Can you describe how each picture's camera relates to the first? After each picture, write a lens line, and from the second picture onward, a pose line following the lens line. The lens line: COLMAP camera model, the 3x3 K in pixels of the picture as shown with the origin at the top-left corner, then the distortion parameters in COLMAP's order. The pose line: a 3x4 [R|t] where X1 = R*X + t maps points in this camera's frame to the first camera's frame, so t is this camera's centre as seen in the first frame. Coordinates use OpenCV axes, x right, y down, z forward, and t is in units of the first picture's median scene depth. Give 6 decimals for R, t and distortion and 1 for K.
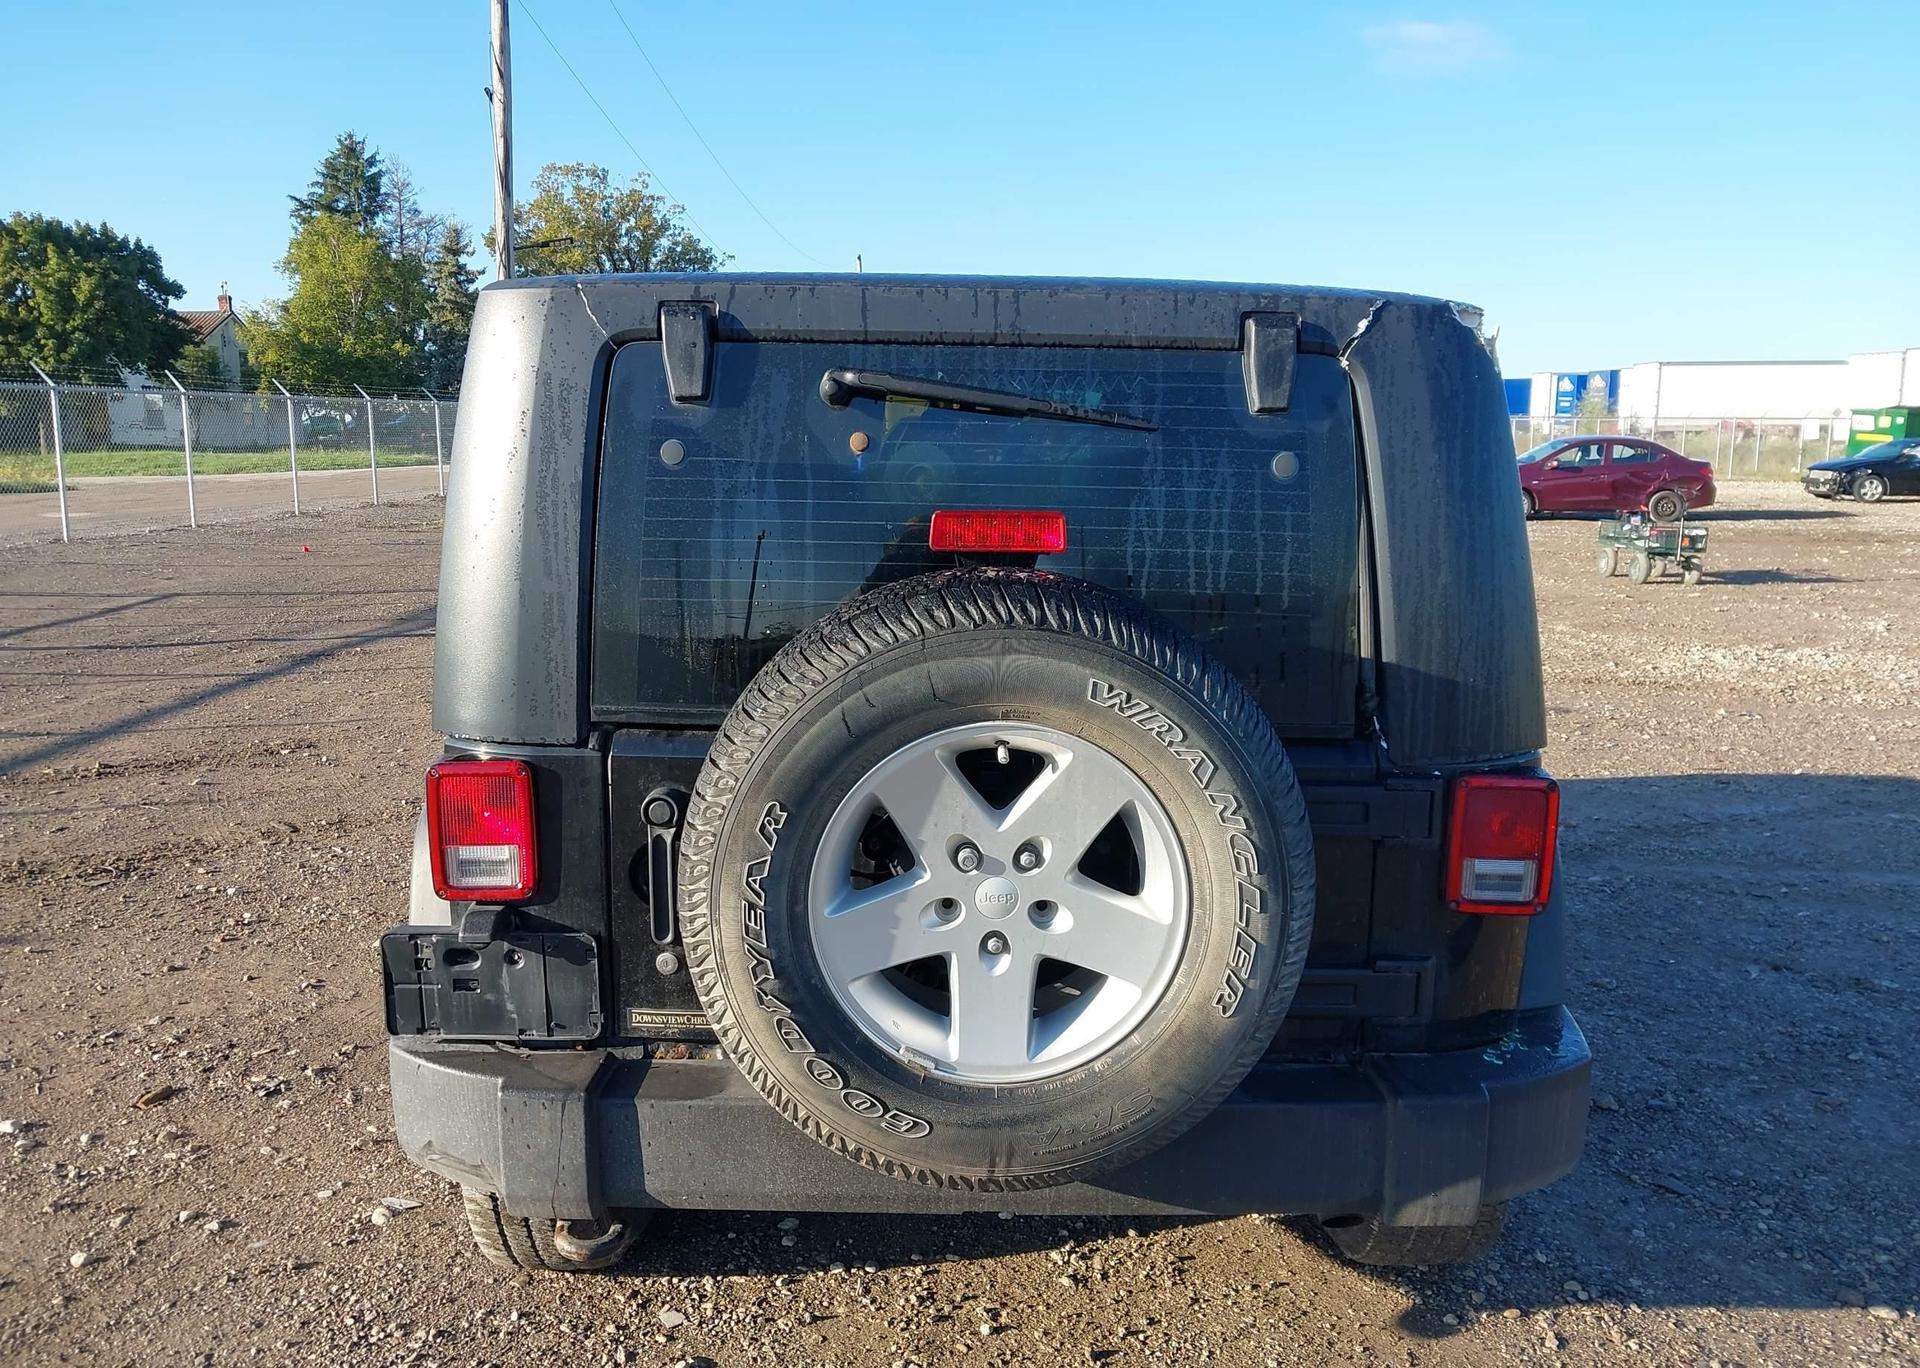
lens RADIAL K [[1529.6, 0, 960.1], [0, 1529.6, 690.3], [0, 0, 1]] dist [0.034901, -0.040855]
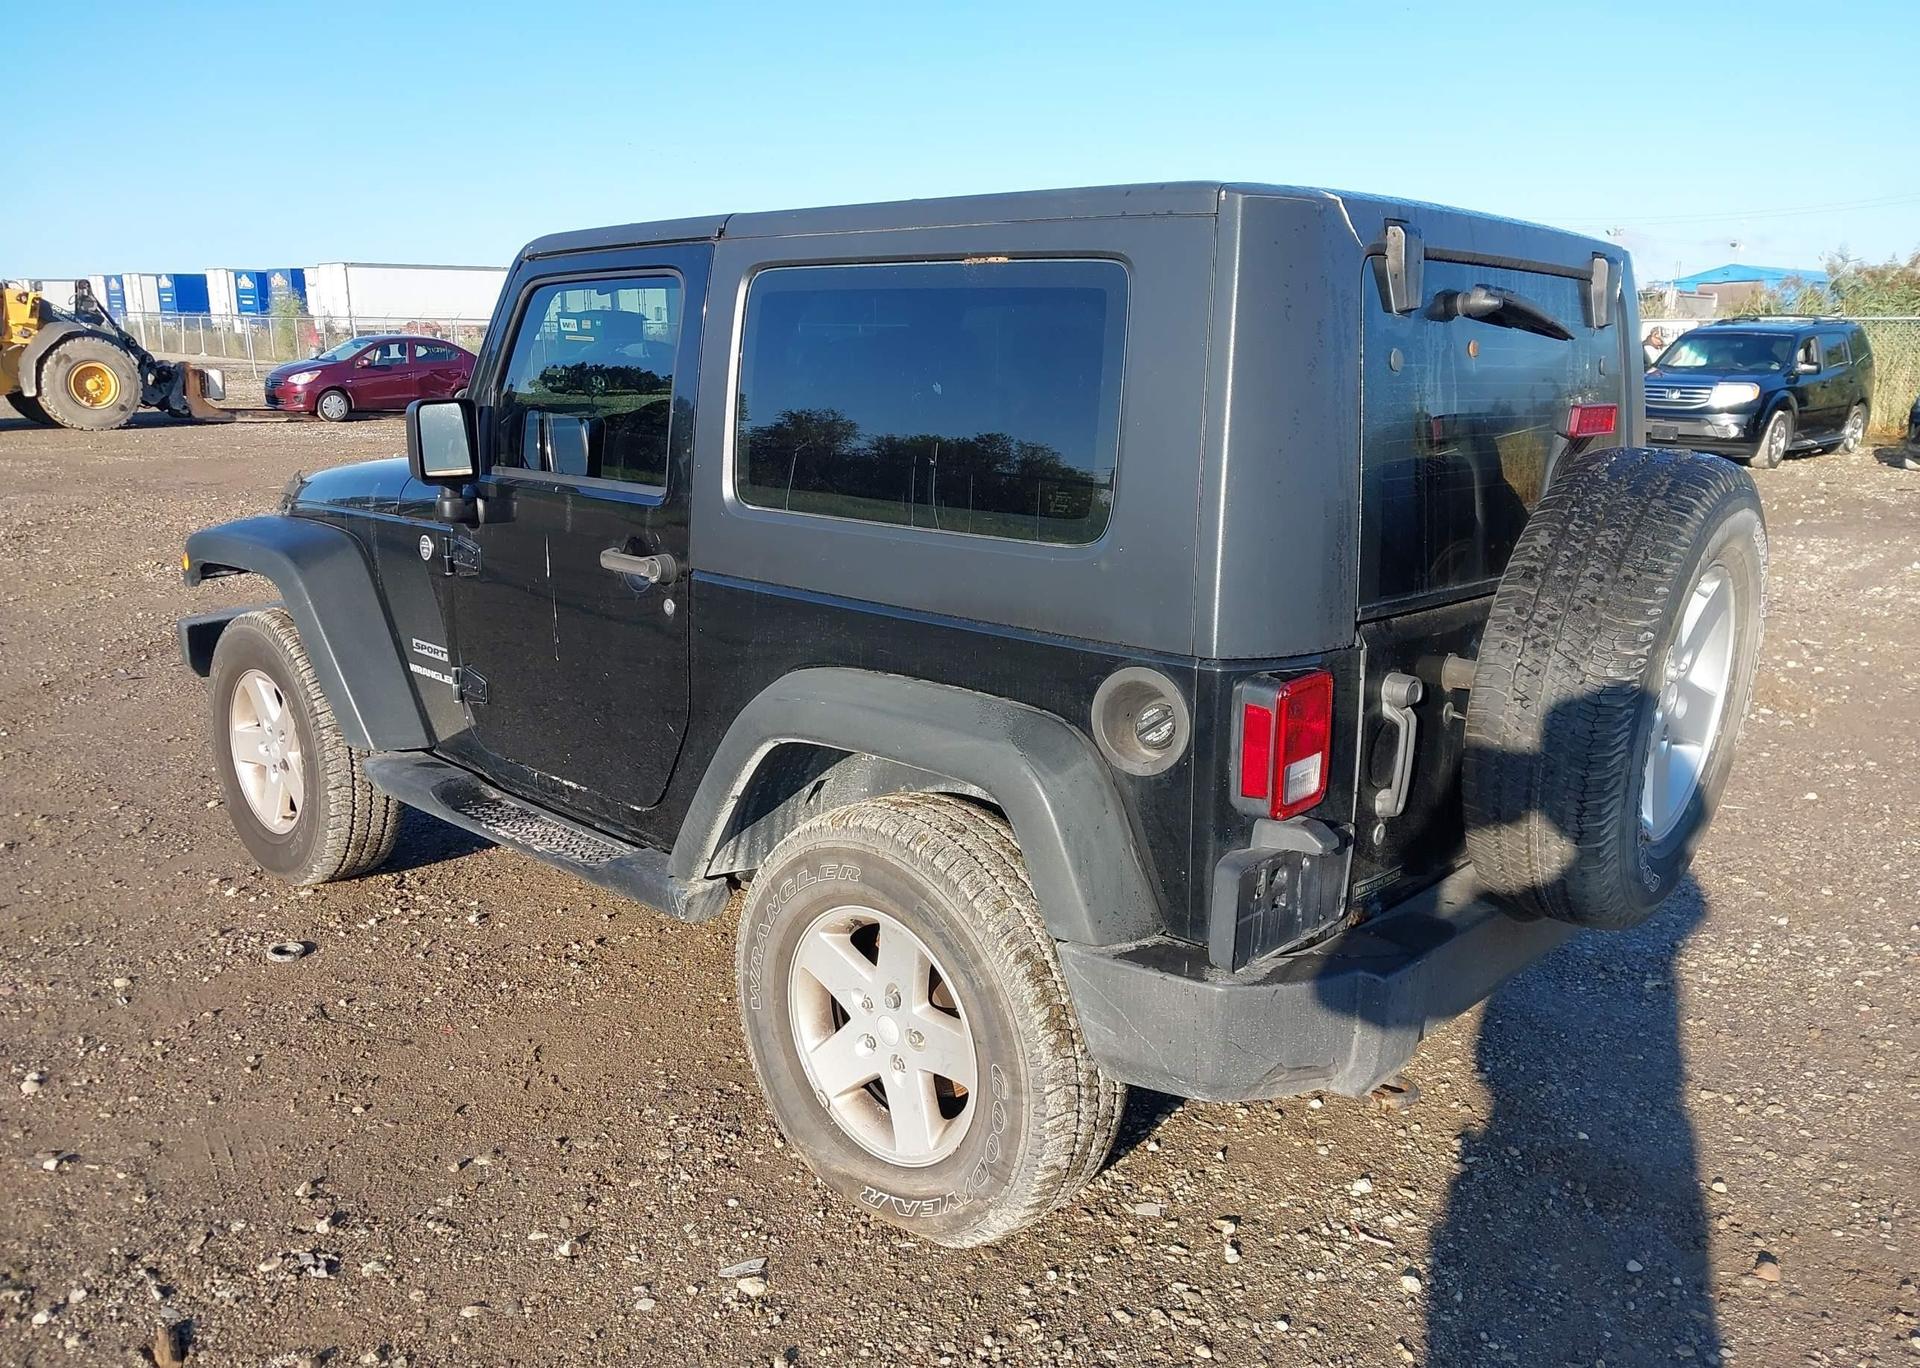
lens RADIAL K [[1529.6, 0, 903.7], [0, 1529.6, 691.3], [0, 0, 1]] dist [0.034901, -0.040855]
pose [[0.675333, -0.166420, 0.718491, -1.235322], [0.120059, 0.986021, 0.115540, -0.092605], [-0.727675, 0.008233, 0.685873, 0.511848]]
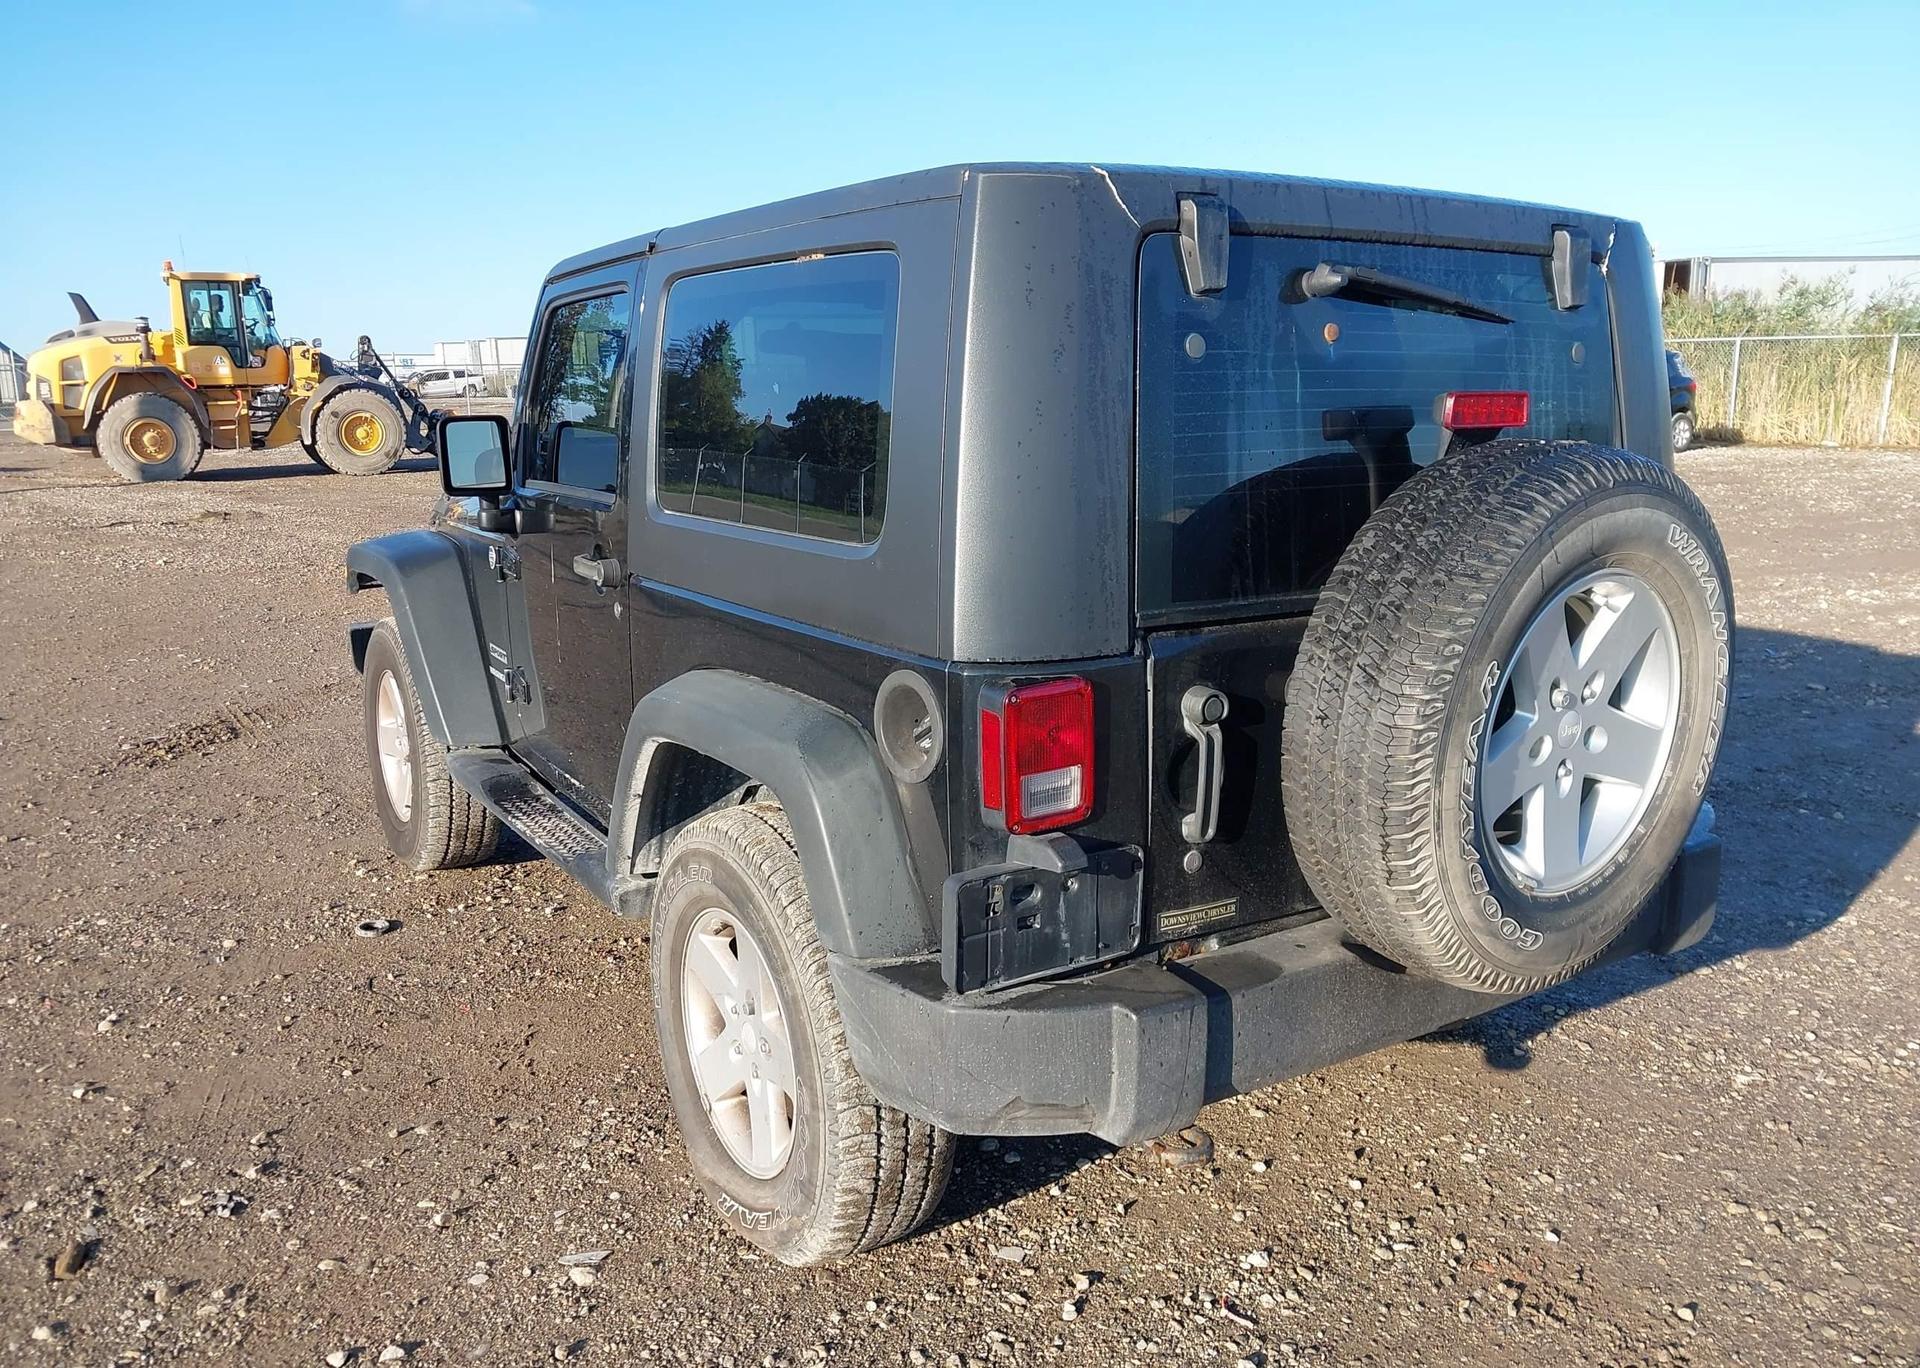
lens RADIAL K [[1529.6, 0, 862.7], [0, 1529.6, 679.3], [0, 0, 1]] dist [0.034901, -0.040855]
pose [[0.845511, -0.121465, 0.519959, -0.912293], [0.109039, 0.992539, 0.054553, -0.018756], [-0.522707, 0.010571, 0.852447, 0.266963]]
